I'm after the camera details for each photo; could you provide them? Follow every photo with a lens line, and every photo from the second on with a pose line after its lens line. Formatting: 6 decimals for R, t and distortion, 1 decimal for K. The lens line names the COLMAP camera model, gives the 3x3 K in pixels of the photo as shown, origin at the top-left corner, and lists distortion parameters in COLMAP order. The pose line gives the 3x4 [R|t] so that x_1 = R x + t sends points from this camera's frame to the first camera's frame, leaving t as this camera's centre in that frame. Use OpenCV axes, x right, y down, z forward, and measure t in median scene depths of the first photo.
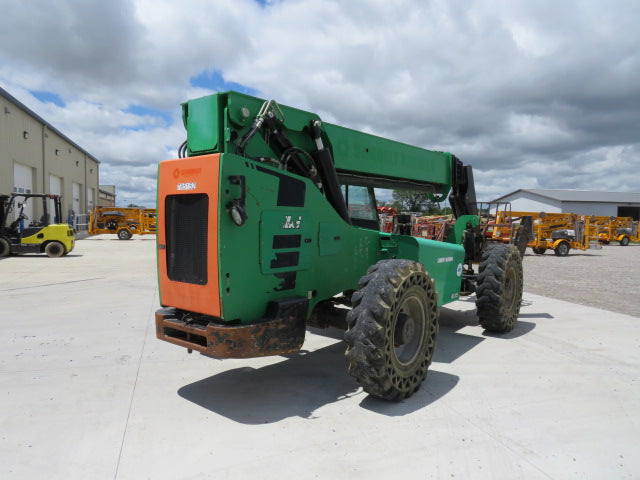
lens RADIAL K [[461.2, 0, 319.4], [0, 461.2, 230.6], [0, 0, 1]] dist [-0.011635, -0.004142]
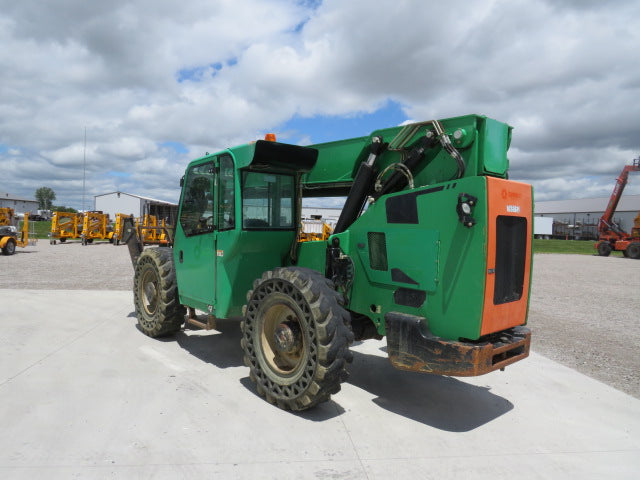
lens RADIAL K [[461.5, 0, 325.7], [0, 461.5, 240.7], [0, 0, 1]] dist [-0.002762, -0.001755]
pose [[0.174850, -0.045907, 0.983524, -0.249388], [0.003453, 0.998935, 0.046012, -0.013344], [-0.984589, -0.004649, 0.174823, 0.224871]]
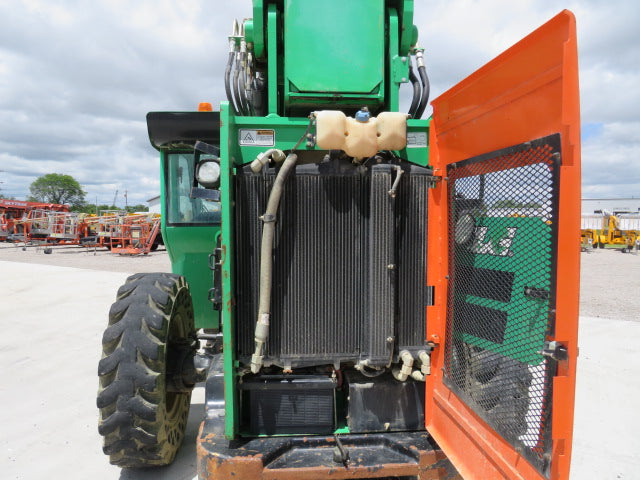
lens RADIAL K [[461.5, 0, 325.7], [0, 461.5, 240.7], [0, 0, 1]] dist [-0.002762, -0.001755]
pose [[0.736366, -0.046733, 0.674968, -0.110566], [0.028373, 0.998867, 0.038204, -0.007112], [-0.675988, -0.008981, 0.736858, 0.122385]]
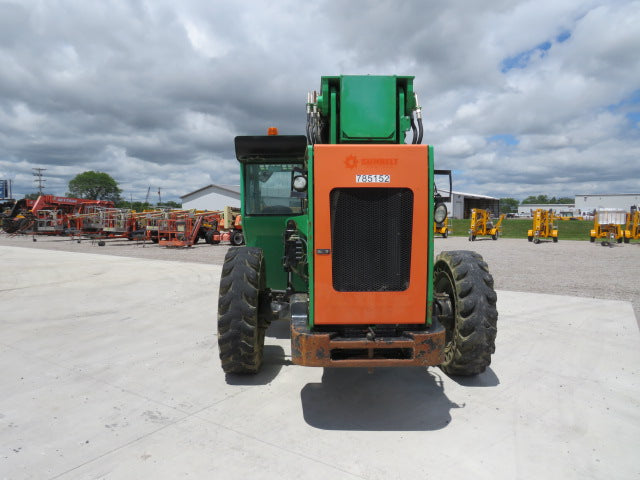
lens RADIAL K [[461.5, 0, 325.7], [0, 461.5, 240.7], [0, 0, 1]] dist [-0.002762, -0.001755]
pose [[0.774093, -0.050739, 0.631036, -0.162767], [0.028946, 0.998577, 0.044784, -0.004103], [-0.632410, -0.016401, 0.774460, 0.071213]]
